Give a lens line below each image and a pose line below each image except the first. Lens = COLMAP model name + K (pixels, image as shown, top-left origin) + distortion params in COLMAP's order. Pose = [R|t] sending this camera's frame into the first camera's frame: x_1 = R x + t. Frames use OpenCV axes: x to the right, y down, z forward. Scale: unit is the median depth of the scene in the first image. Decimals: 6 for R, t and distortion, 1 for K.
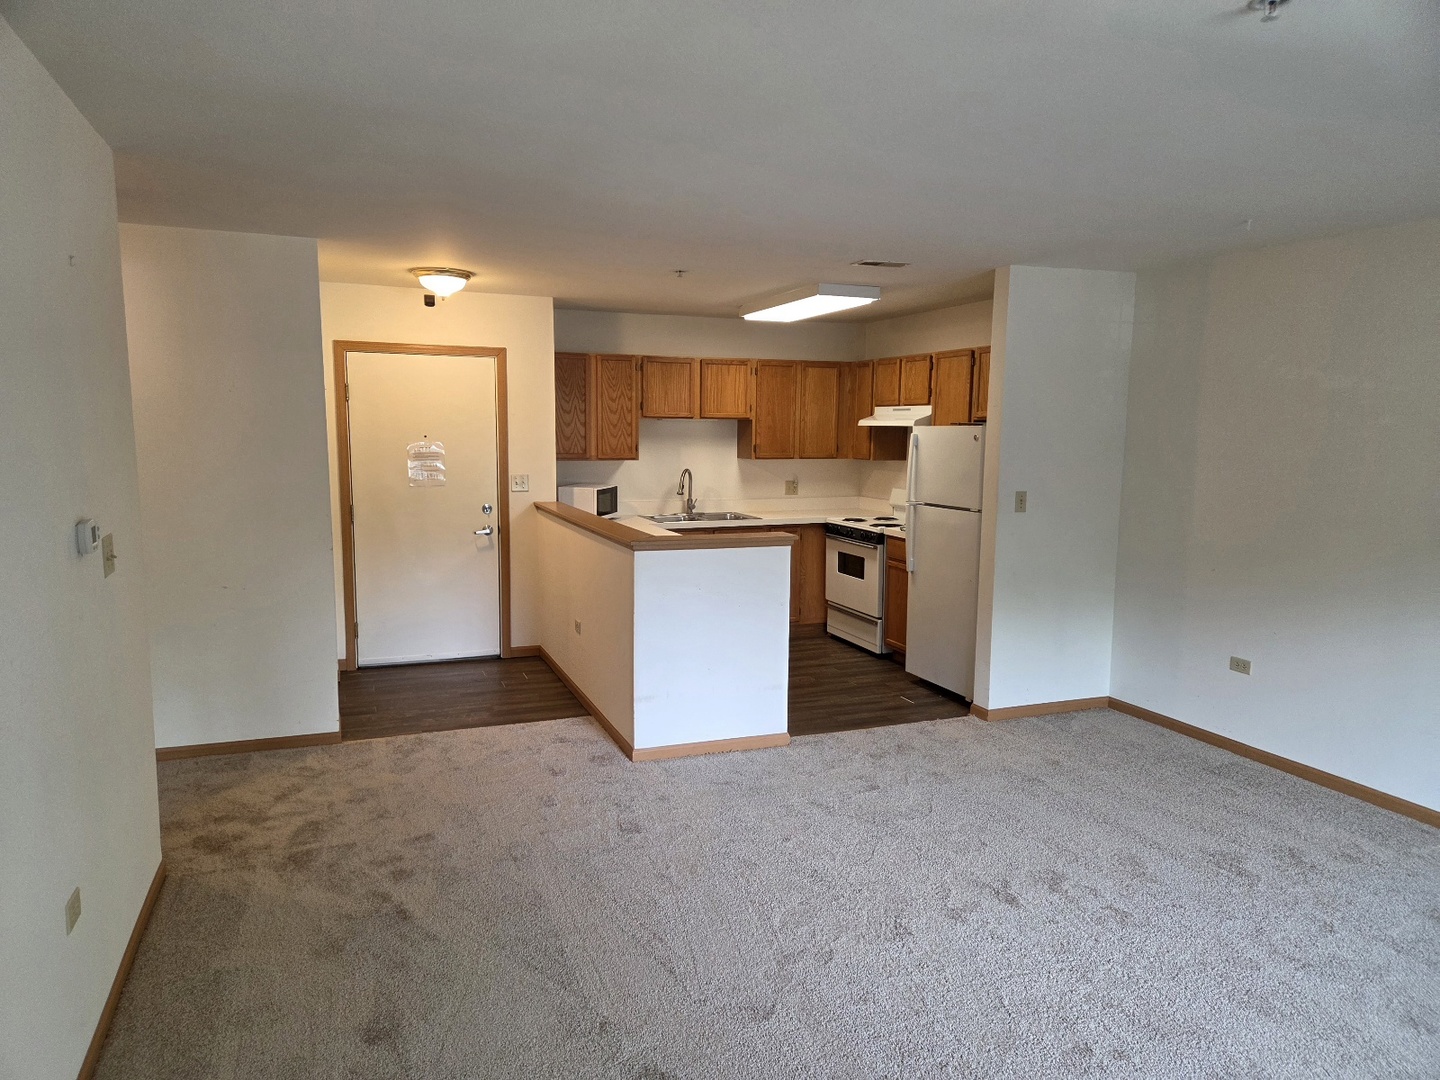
lens RADIAL K [[955.0, 0, 712.6], [0, 955.0, 551.4], [0, 0, 1]] dist [0.043468, -0.038917]
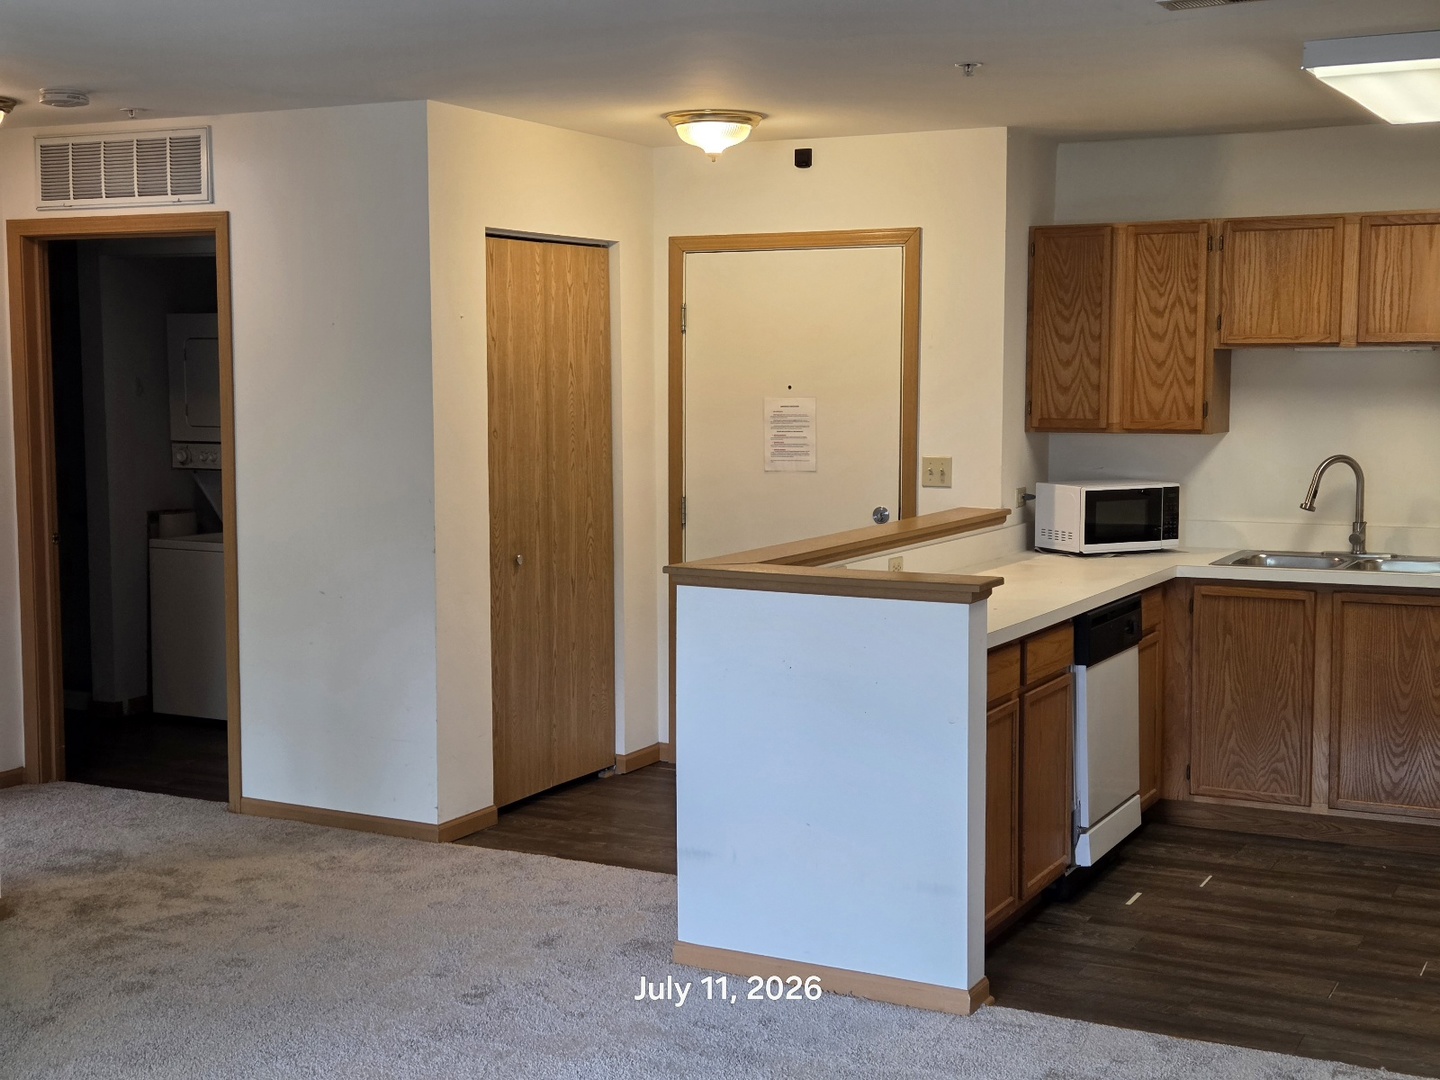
lens RADIAL K [[1912.6, 0, 681.6], [0, 1912.6, 544.2], [0, 0, 1]] dist [0.064501, 0.000000]
pose [[0.650050, 0.060415, -0.757486, 0.498996], [-0.091641, 0.995792, 0.000778, -0.016496], [0.754345, 0.068911, 0.652851, 0.168072]]
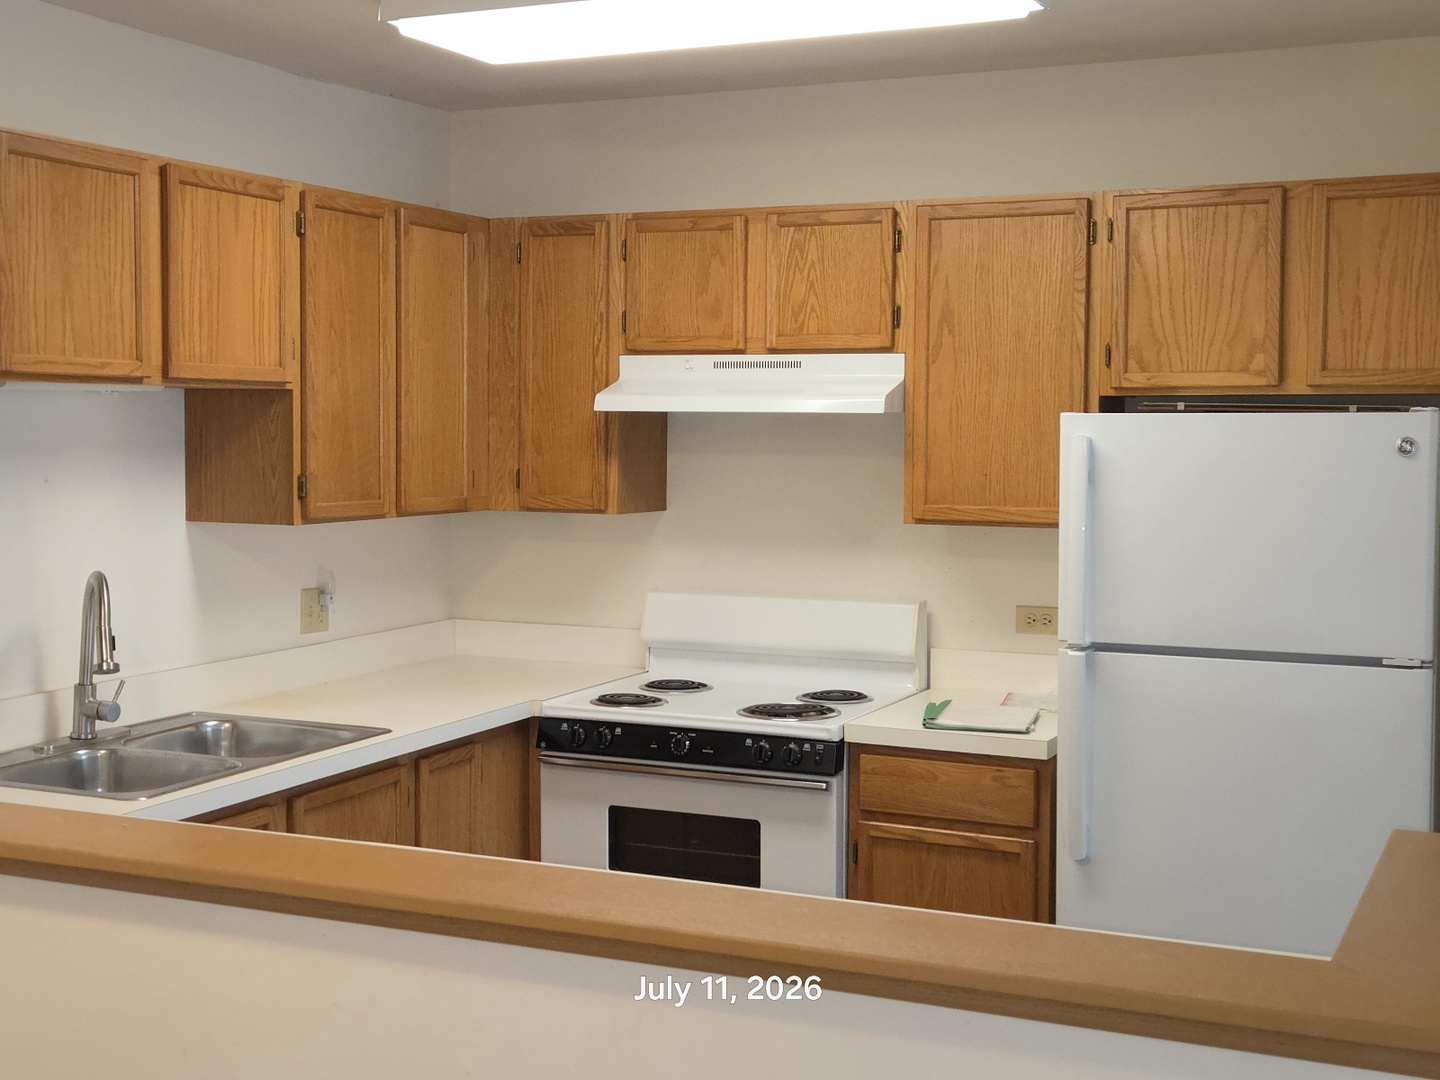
lens RADIAL K [[1912.6, 0, 688.3], [0, 1912.6, 530.0], [0, 0, 1]] dist [0.064501, 0.000000]
pose [[0.718291, -0.042757, 0.694428, -0.293772], [0.088518, 0.995615, -0.030259, -0.071198], [-0.690089, 0.083204, 0.718926, 0.533233]]
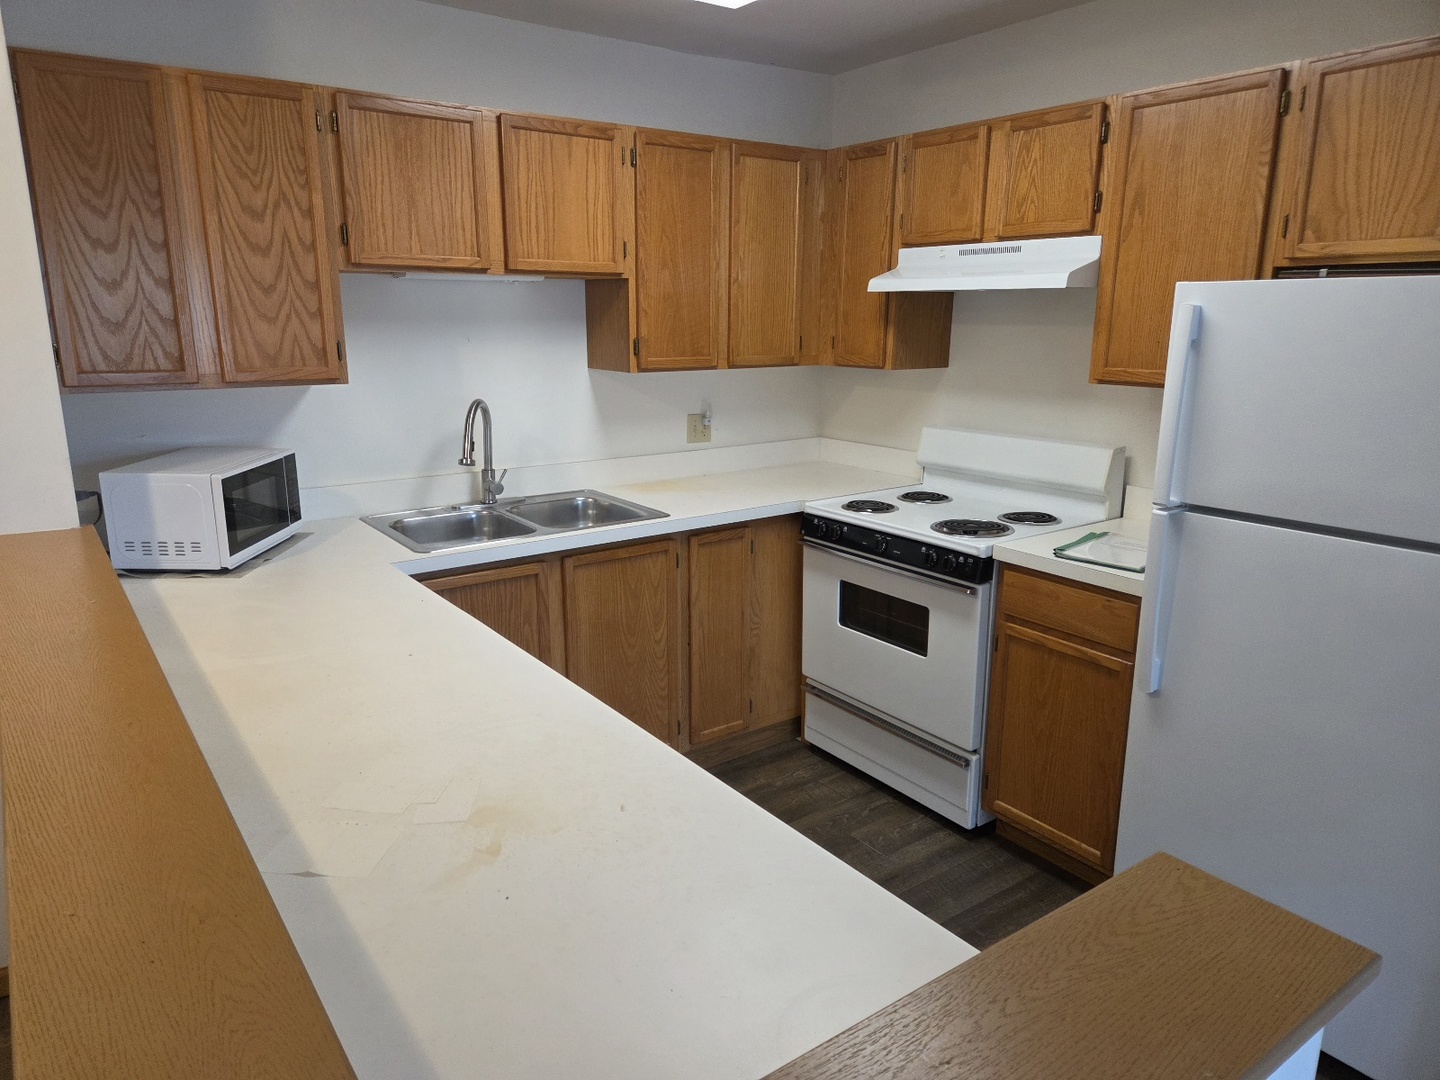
lens RADIAL K [[955.0, 0, 708.7], [0, 955.0, 547.2], [0, 0, 1]] dist [0.043468, -0.038917]
pose [[0.968752, -0.065211, 0.239304, -0.035187], [0.037334, 0.992164, 0.119231, -0.072659], [-0.245204, -0.106571, 0.963596, 0.602659]]
